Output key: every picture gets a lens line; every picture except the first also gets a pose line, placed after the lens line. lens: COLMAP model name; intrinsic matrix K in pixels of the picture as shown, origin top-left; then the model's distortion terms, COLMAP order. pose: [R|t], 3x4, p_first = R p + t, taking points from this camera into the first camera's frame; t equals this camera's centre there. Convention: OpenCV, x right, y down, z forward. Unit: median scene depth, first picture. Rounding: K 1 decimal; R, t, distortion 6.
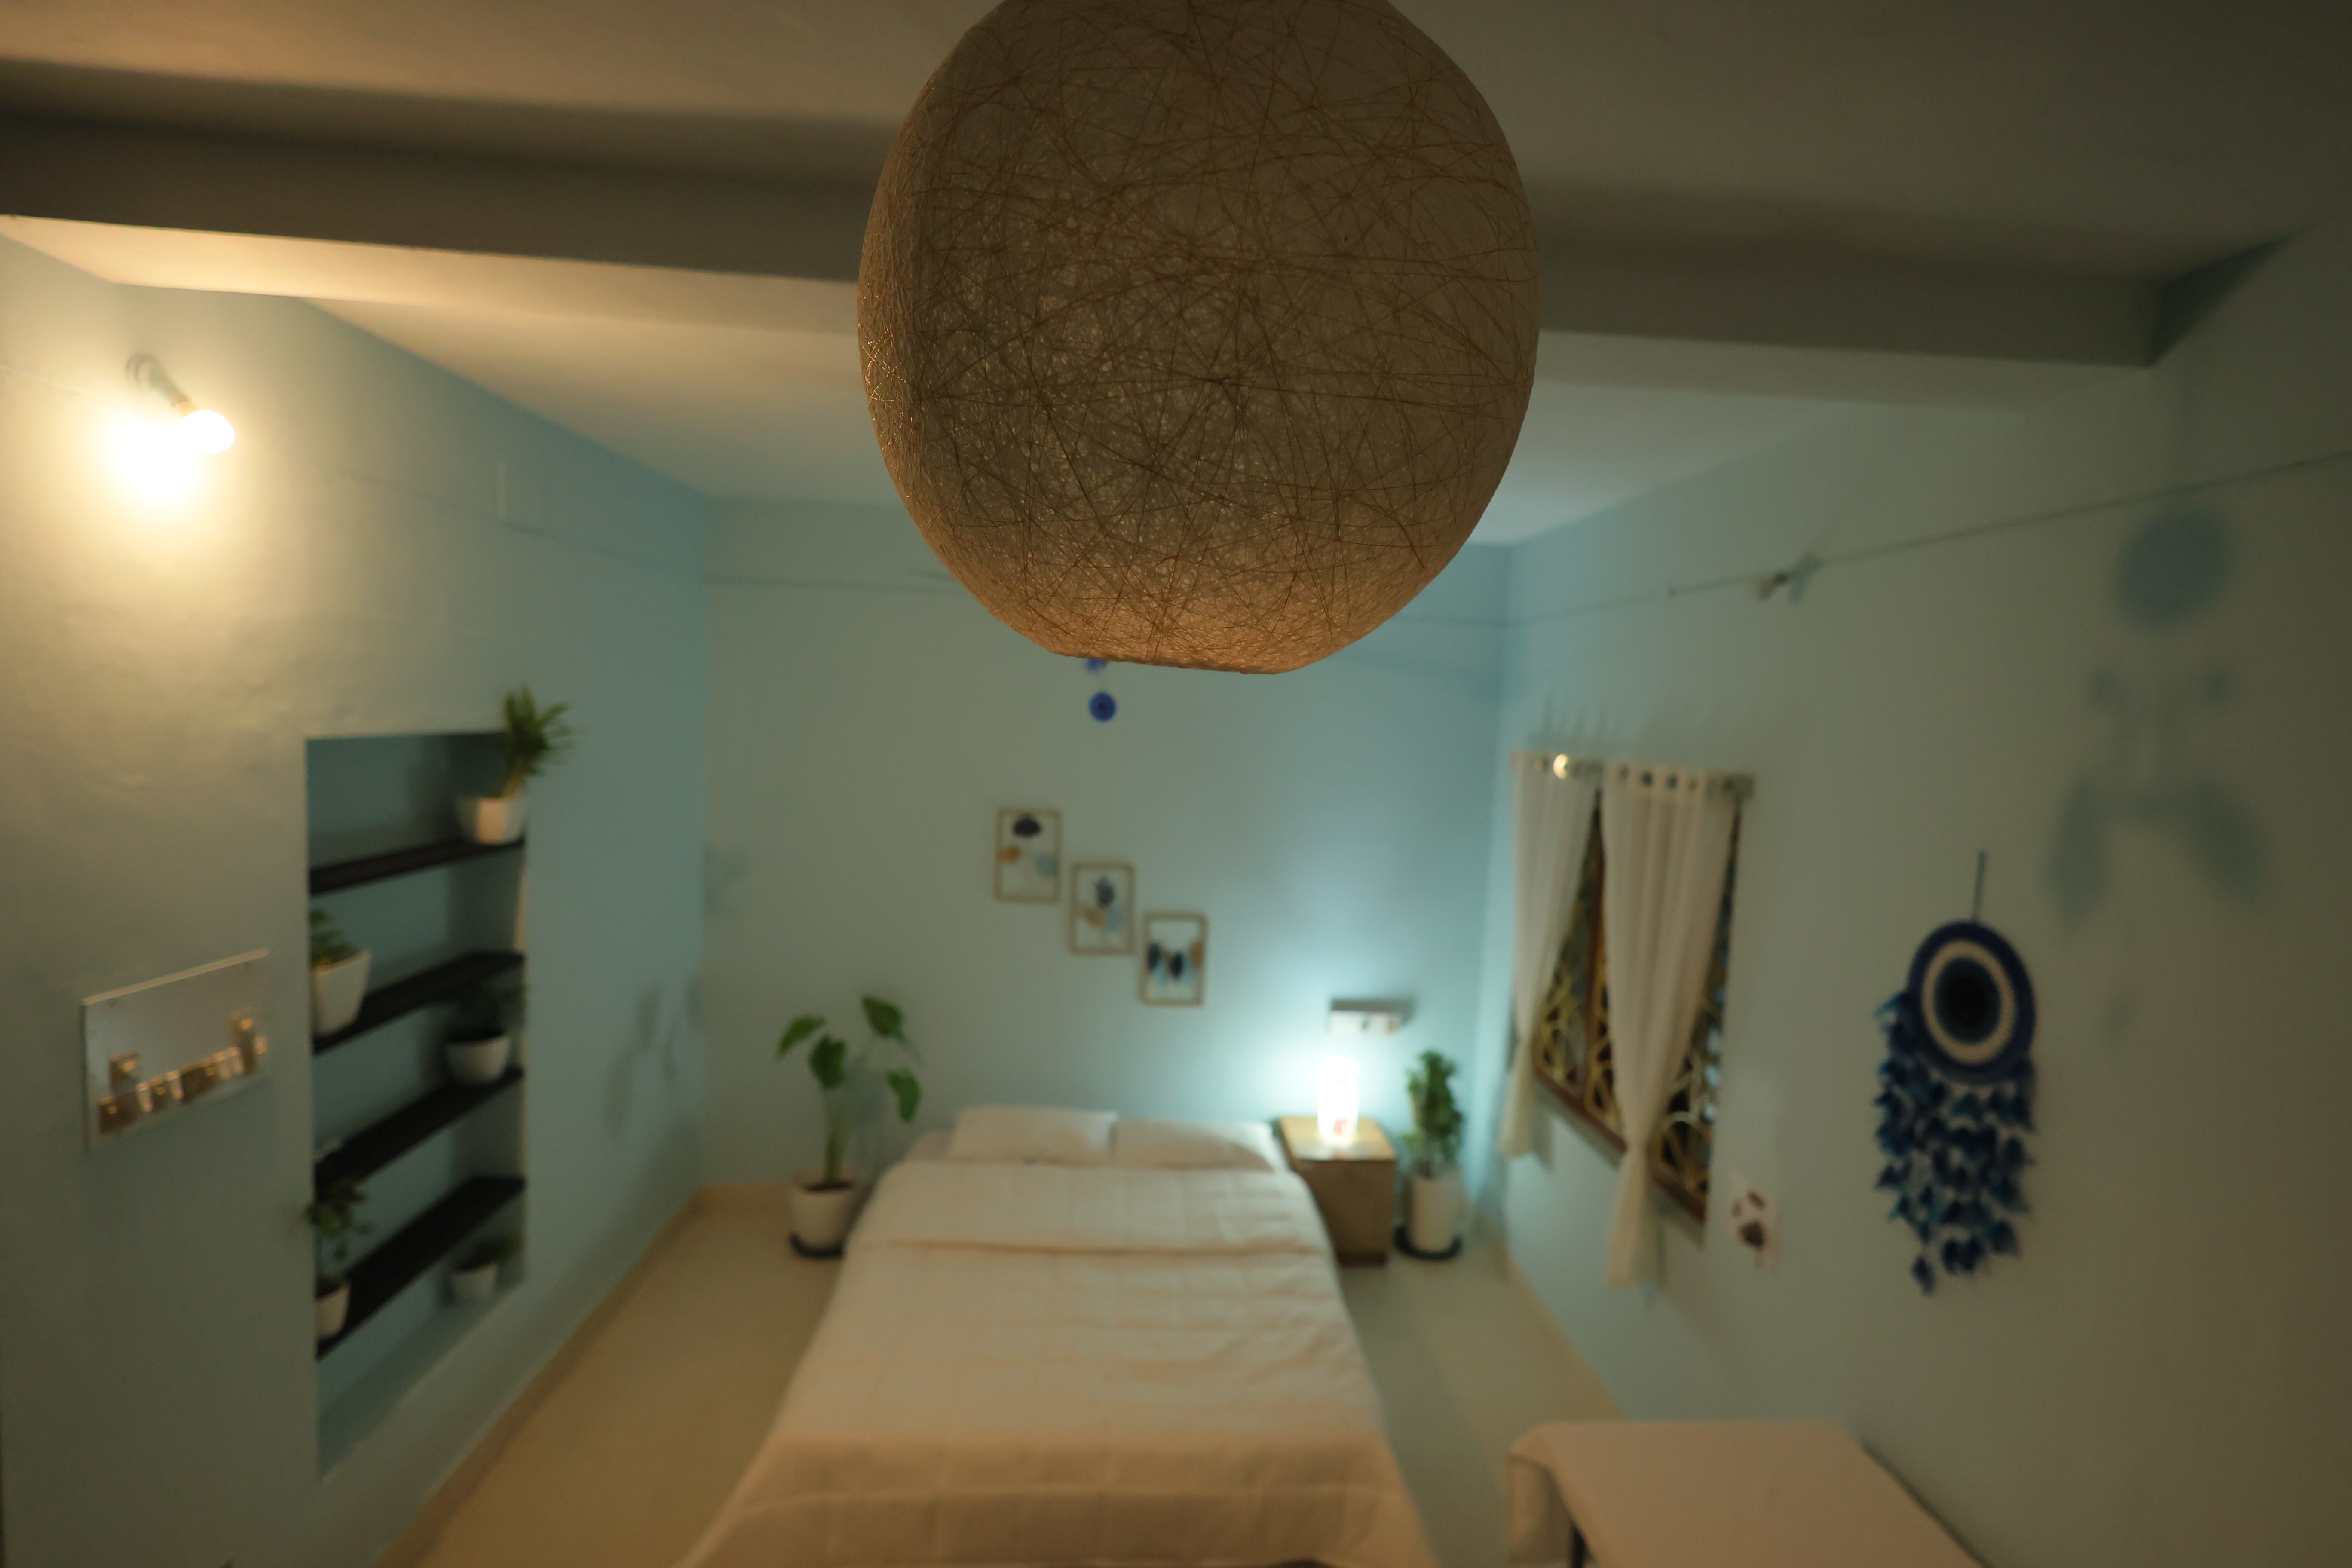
lens RADIAL K [[1113.9, 0, 1185.1], [0, 1113.9, 797.9], [0, 0, 1]] dist [0.002147, 0.000024]
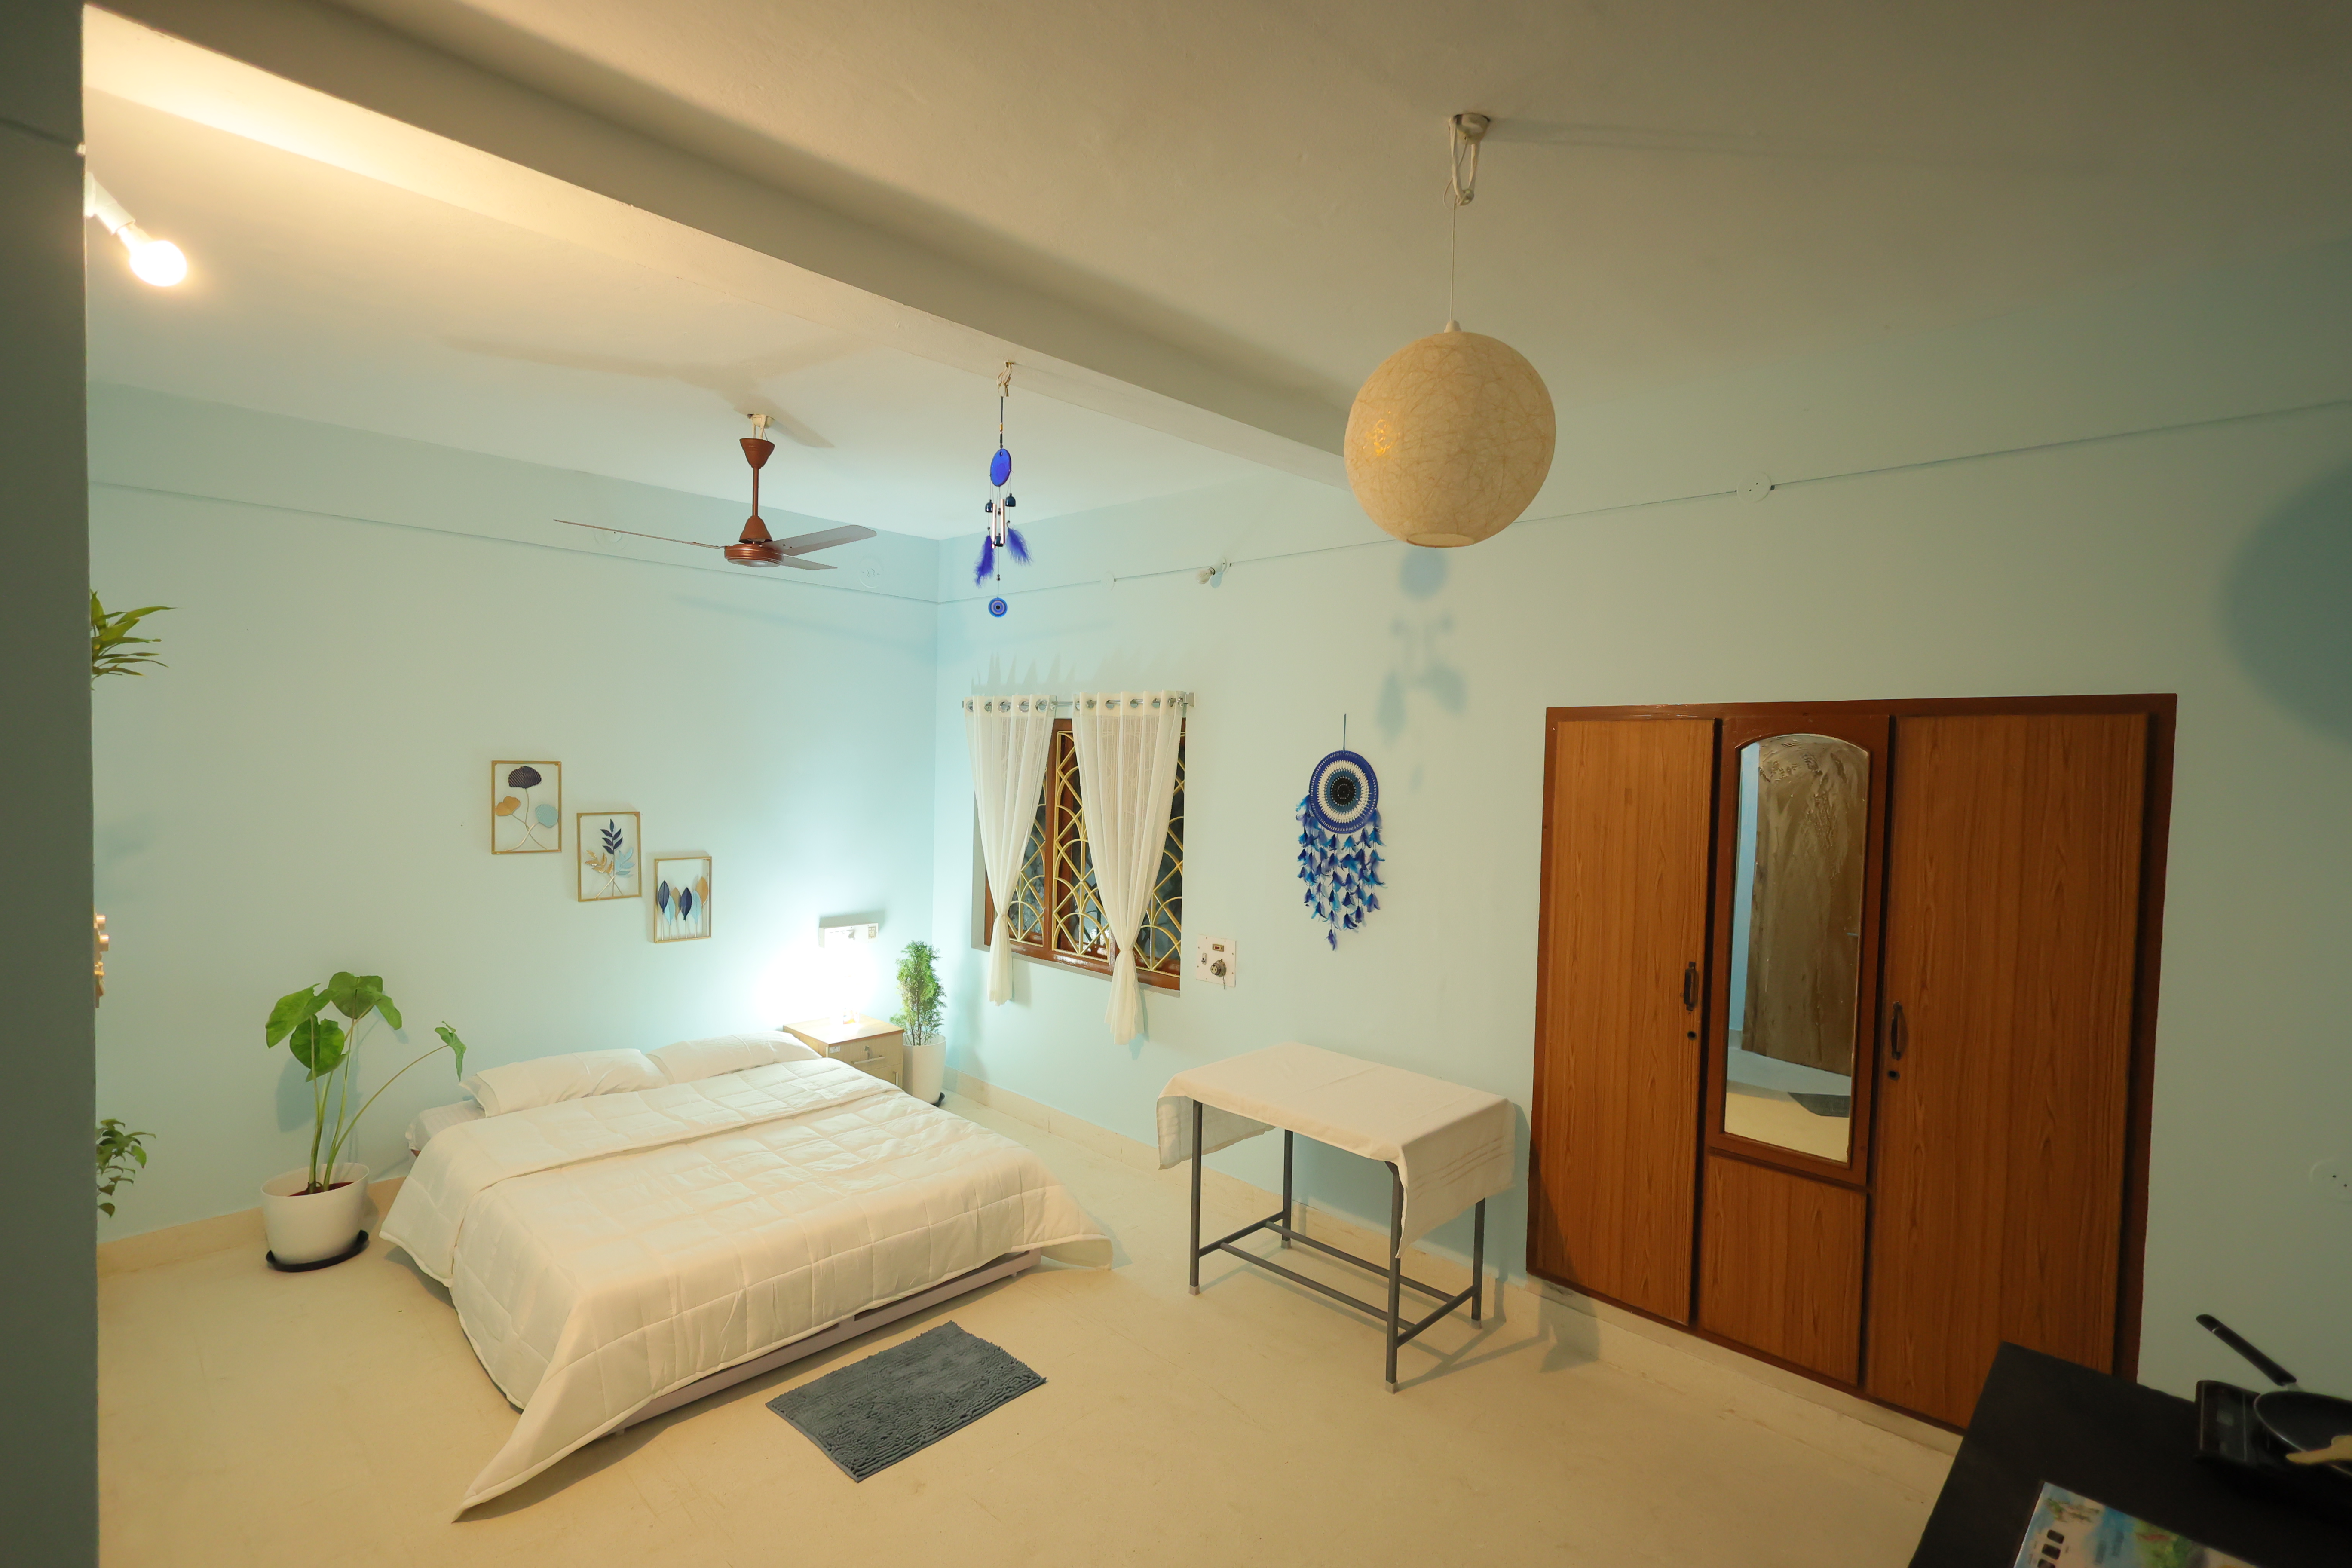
lens RADIAL K [[1094.1, 0, 1168.5], [0, 1094.1, 781.2], [0, 0, 1]] dist [0.002750, 0.000357]
pose [[0.746581, -0.043605, 0.663864, -0.618028], [0.063532, 0.997962, -0.005898, 0.122047], [-0.662254, 0.046580, 0.747830, -0.176949]]
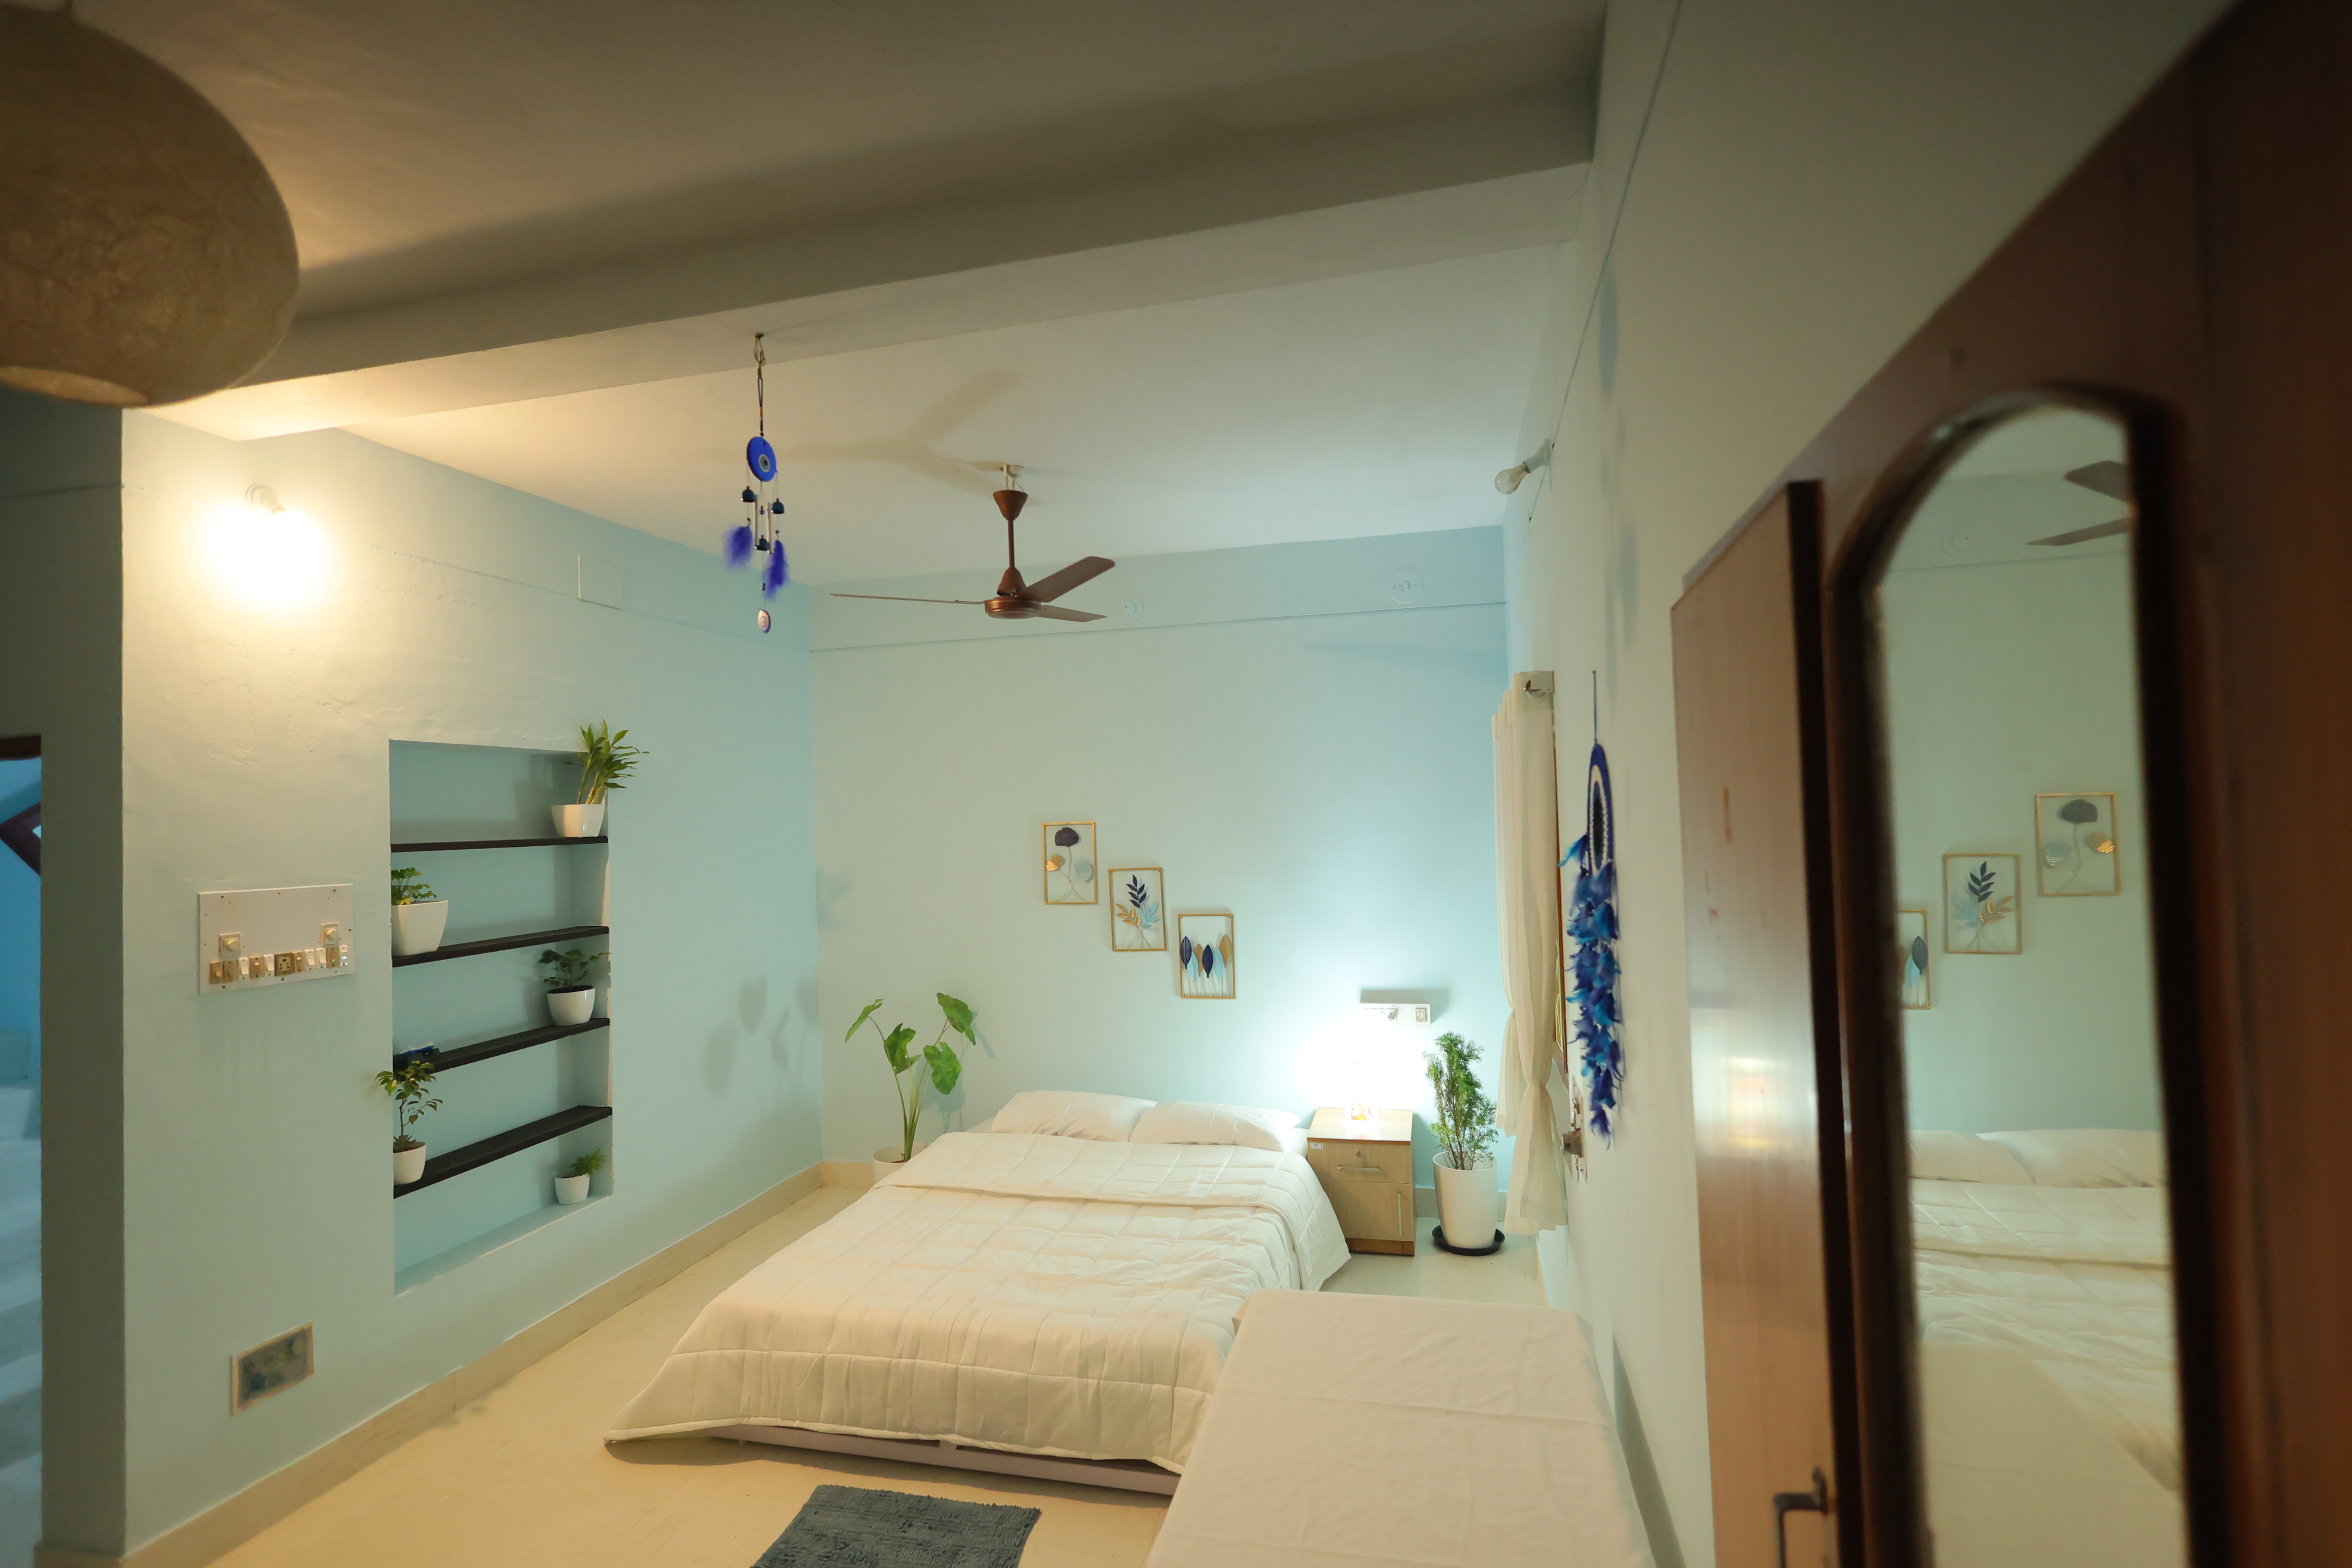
lens RADIAL K [[1094.1, 0, 1168.5], [0, 1094.1, 781.2], [0, 0, 1]] dist [0.002750, 0.000357]
pose [[0.948567, -0.084934, -0.304971, 0.500344], [0.049364, 0.991238, -0.122519, 0.188068], [0.312705, 0.101163, 0.944448, -0.015027]]
